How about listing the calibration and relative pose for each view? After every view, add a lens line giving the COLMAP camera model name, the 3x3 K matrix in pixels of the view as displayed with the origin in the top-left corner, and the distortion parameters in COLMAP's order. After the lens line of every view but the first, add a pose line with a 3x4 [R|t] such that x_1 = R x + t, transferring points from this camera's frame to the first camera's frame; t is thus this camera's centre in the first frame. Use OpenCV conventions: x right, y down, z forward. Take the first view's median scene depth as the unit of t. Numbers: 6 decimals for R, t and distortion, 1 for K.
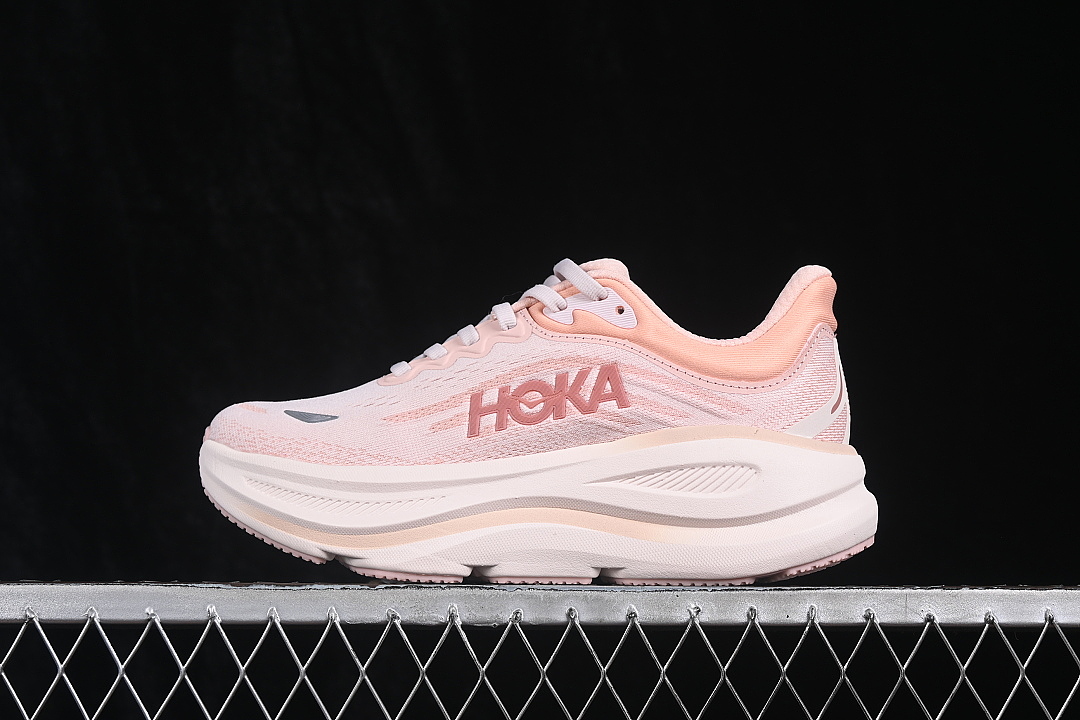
lens RADIAL K [[2278.3, 0, 545.7], [0, 2278.3, 352.4], [0, 0, 1]] dist [-0.114668, 0.000000]
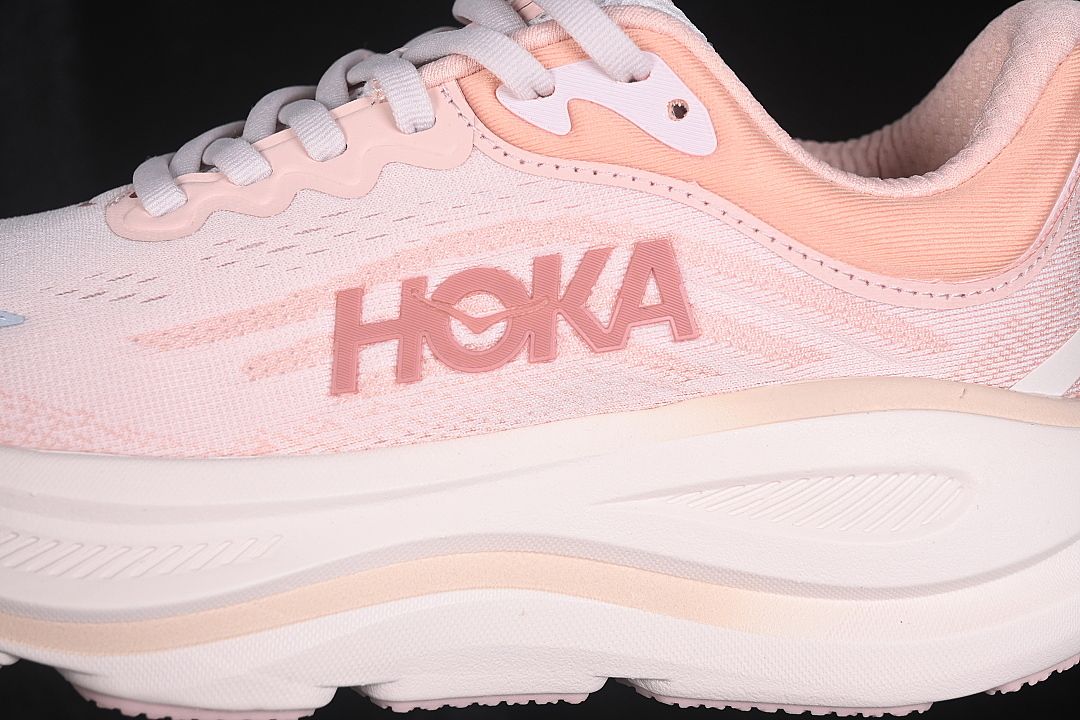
lens RADIAL K [[2278.3, 0, 544.6], [0, 2278.3, 357.8], [0, 0, 1]] dist [-0.114668, 0.000000]
pose [[0.982077, 0.003424, 0.188449, -0.076628], [-0.057008, 0.958400, 0.279677, -0.095218], [-0.179652, -0.285408, 0.941418, 0.579617]]
